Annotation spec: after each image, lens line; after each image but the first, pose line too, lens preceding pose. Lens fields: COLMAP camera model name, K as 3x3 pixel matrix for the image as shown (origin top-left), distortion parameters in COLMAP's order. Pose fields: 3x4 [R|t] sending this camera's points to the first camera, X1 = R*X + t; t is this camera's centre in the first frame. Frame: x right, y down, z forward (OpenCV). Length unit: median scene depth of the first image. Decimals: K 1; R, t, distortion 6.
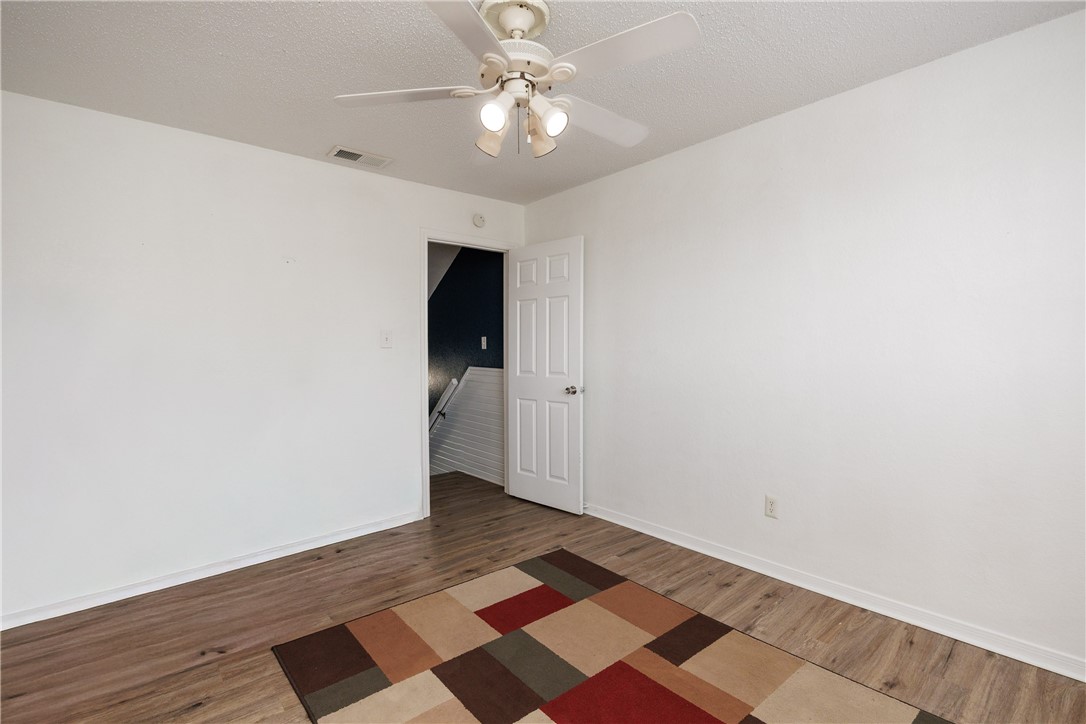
lens RADIAL K [[513.3, 0, 543.6], [0, 513.3, 365.6], [0, 0, 1]] dist [-0.013737, 0.000539]
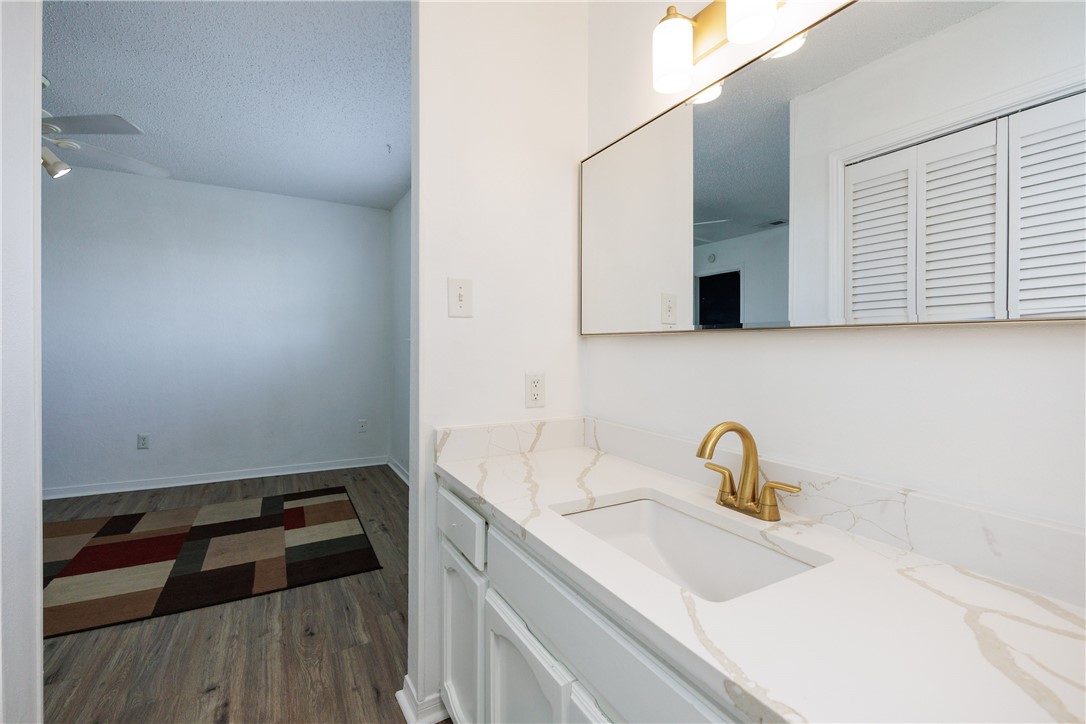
lens RADIAL K [[497.9, 0, 547.7], [0, 497.9, 356.4], [0, 0, 1]] dist [-0.013819, 0.000515]
pose [[0.196475, -0.010572, 0.980452, -0.751226], [0.020237, 0.999773, 0.006725, 0.050036], [-0.980300, 0.018520, 0.196644, -0.438200]]
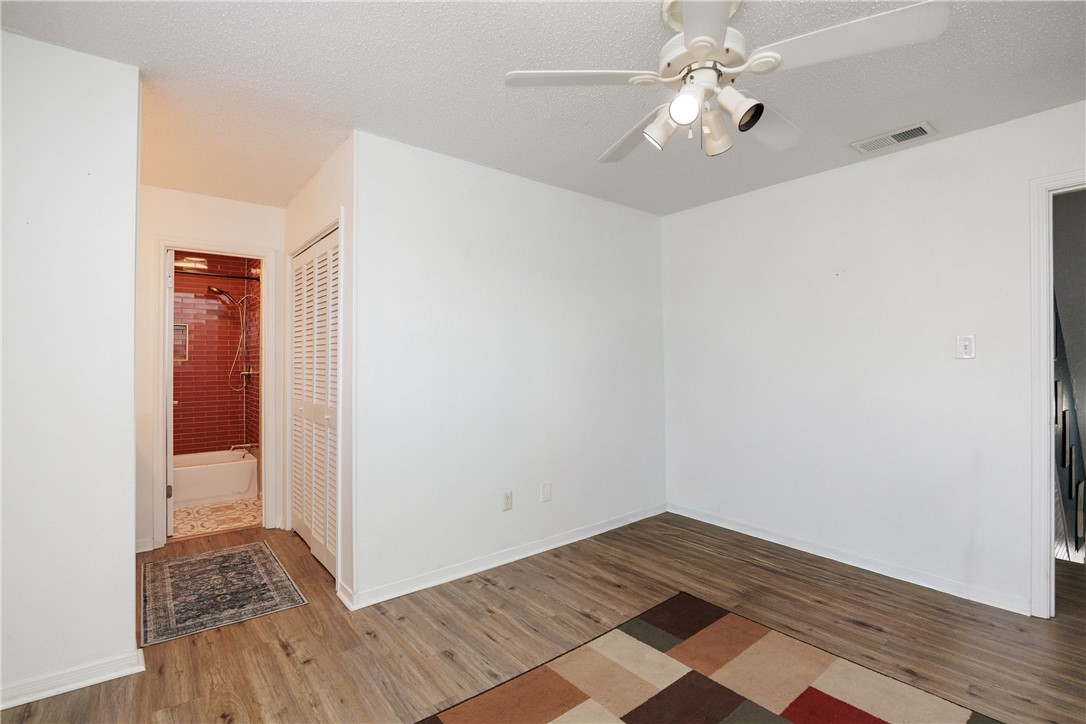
lens RADIAL K [[513.3, 0, 539.7], [0, 513.3, 359.9], [0, 0, 1]] dist [-0.013737, 0.000539]
pose [[-0.041603, -0.001971, -0.999132, 0.666915], [-0.026403, 0.999651, -0.000873, -0.022107], [0.998785, 0.026344, -0.041640, 0.574481]]
